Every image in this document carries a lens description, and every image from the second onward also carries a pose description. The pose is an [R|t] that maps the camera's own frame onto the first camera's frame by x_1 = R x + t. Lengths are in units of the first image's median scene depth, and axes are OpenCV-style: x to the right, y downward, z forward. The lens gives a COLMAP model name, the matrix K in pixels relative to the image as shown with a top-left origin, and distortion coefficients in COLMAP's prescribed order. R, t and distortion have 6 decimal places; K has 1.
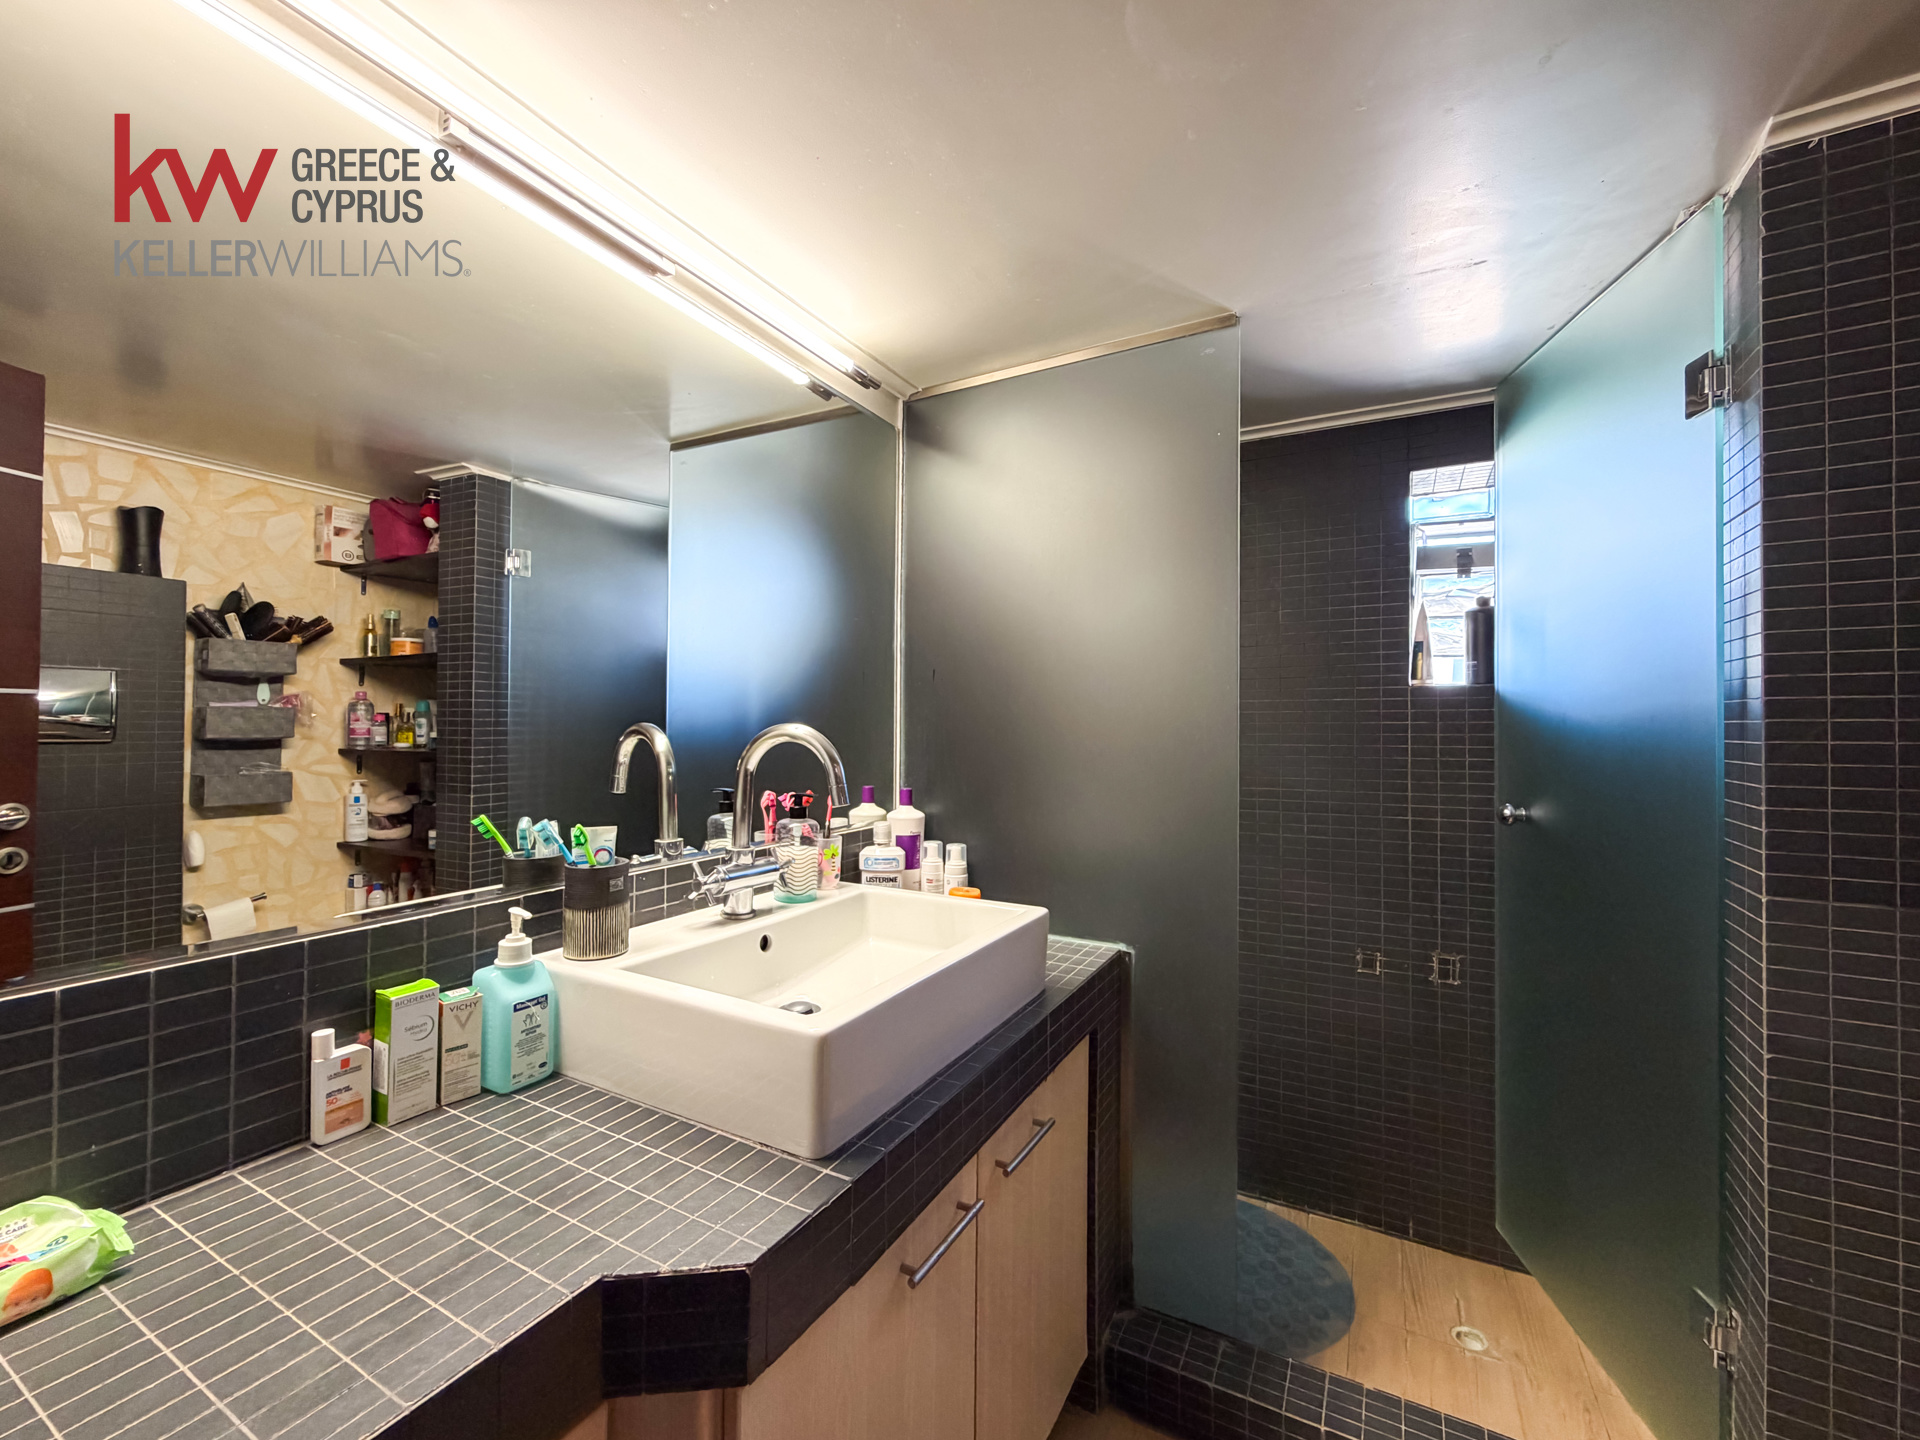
lens RADIAL K [[779.5, 0, 951.7], [0, 779.5, 718.8], [0, 0, 1]] dist [-0.001502, -0.000020]
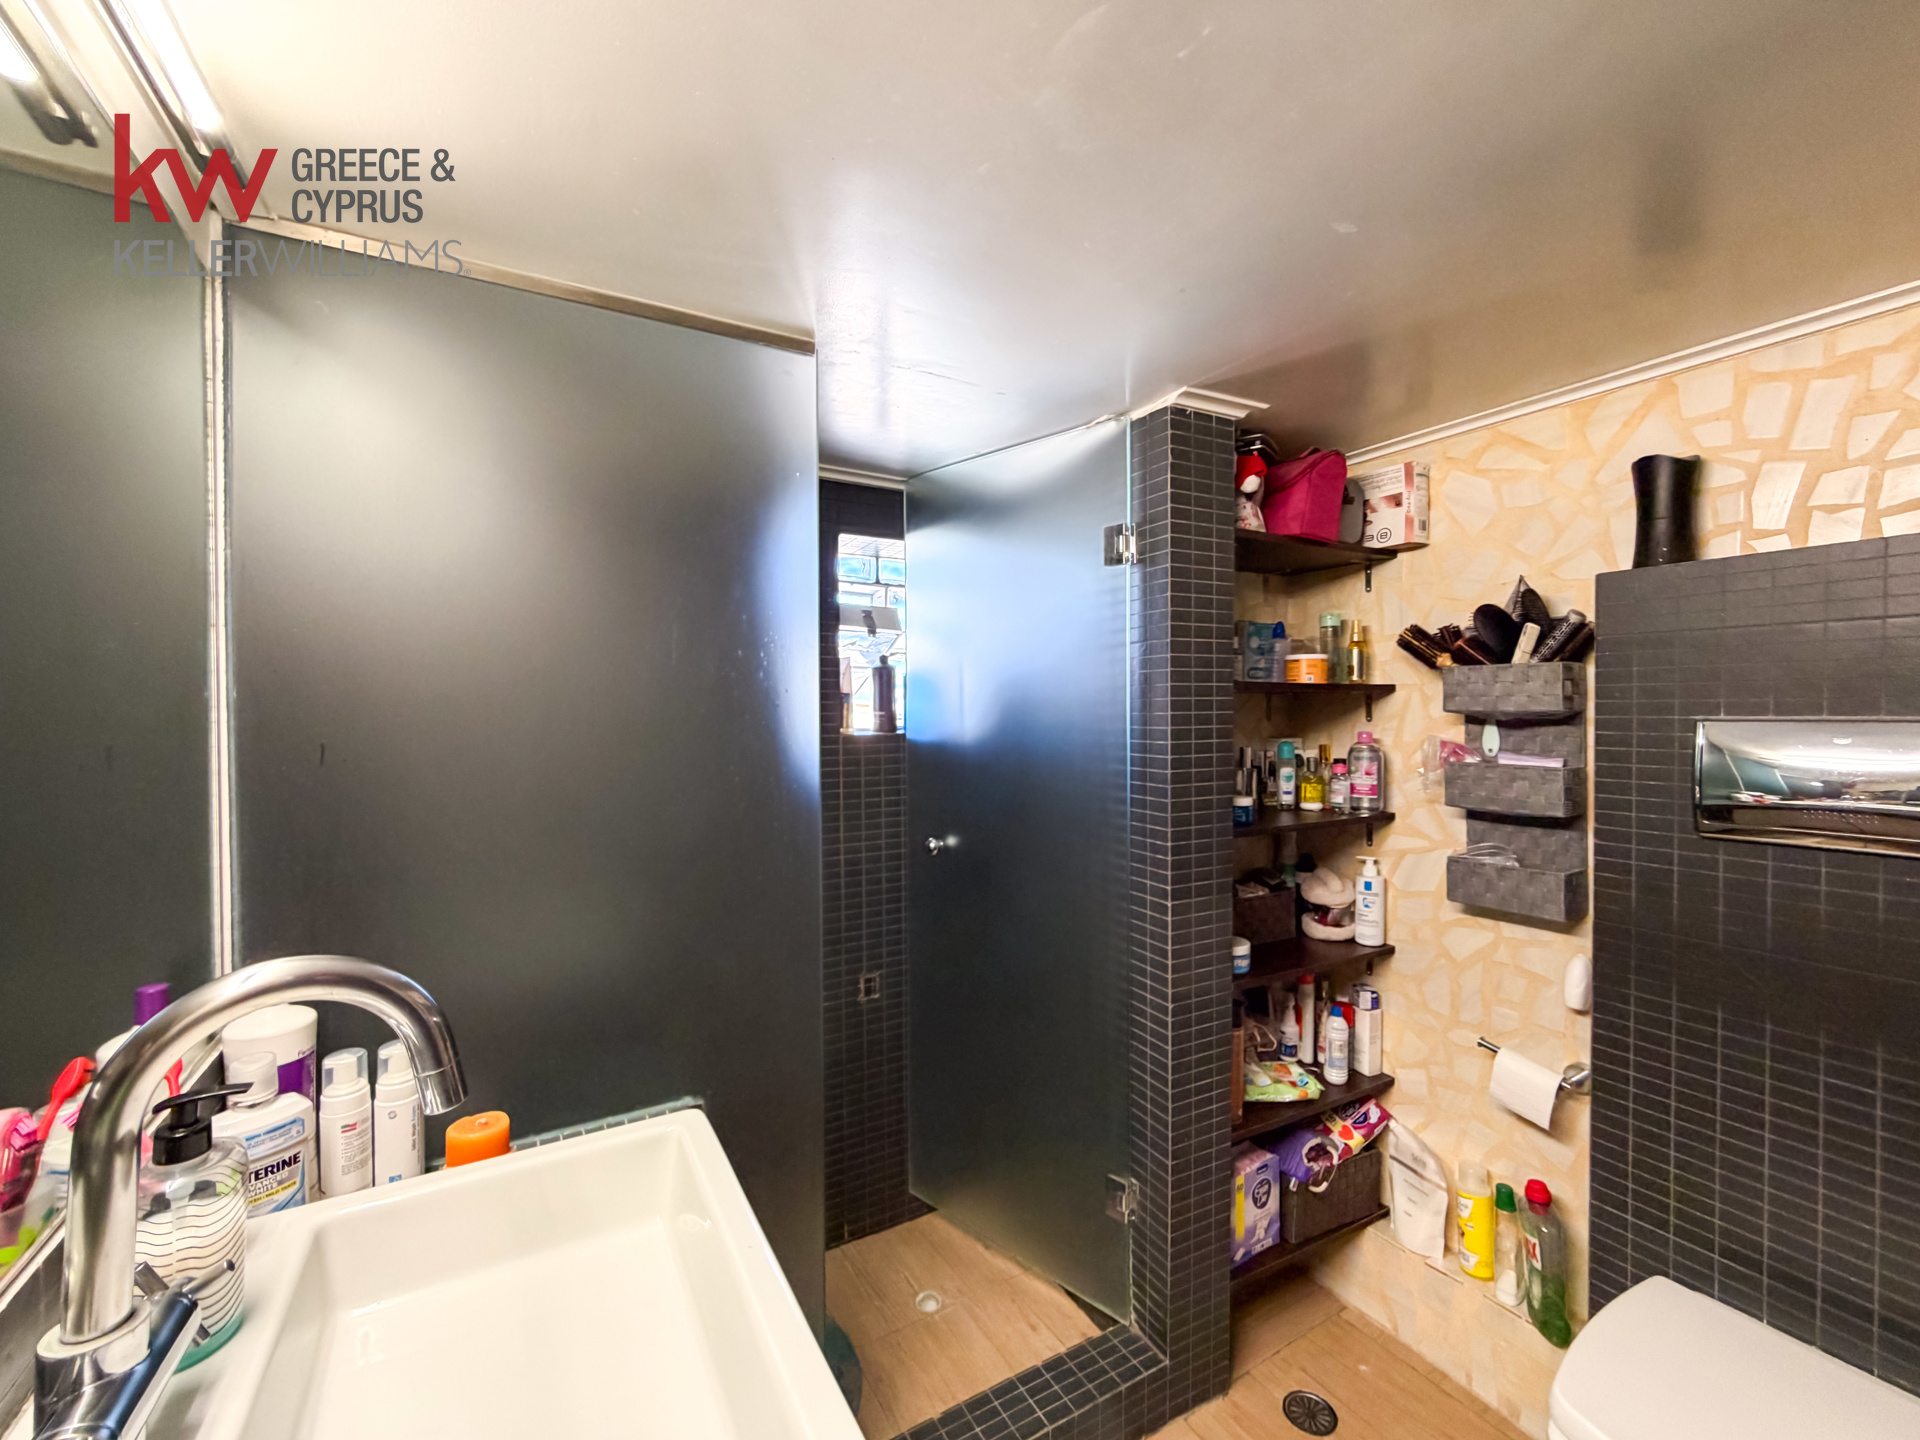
lens RADIAL K [[779.5, 0, 951.7], [0, 779.5, 718.8], [0, 0, 1]] dist [-0.001502, -0.000020]
pose [[0.521244, -0.020468, 0.853162, -0.262531], [0.001345, 0.999731, 0.023163, -0.093291], [-0.853406, -0.010926, 0.521132, 0.329137]]
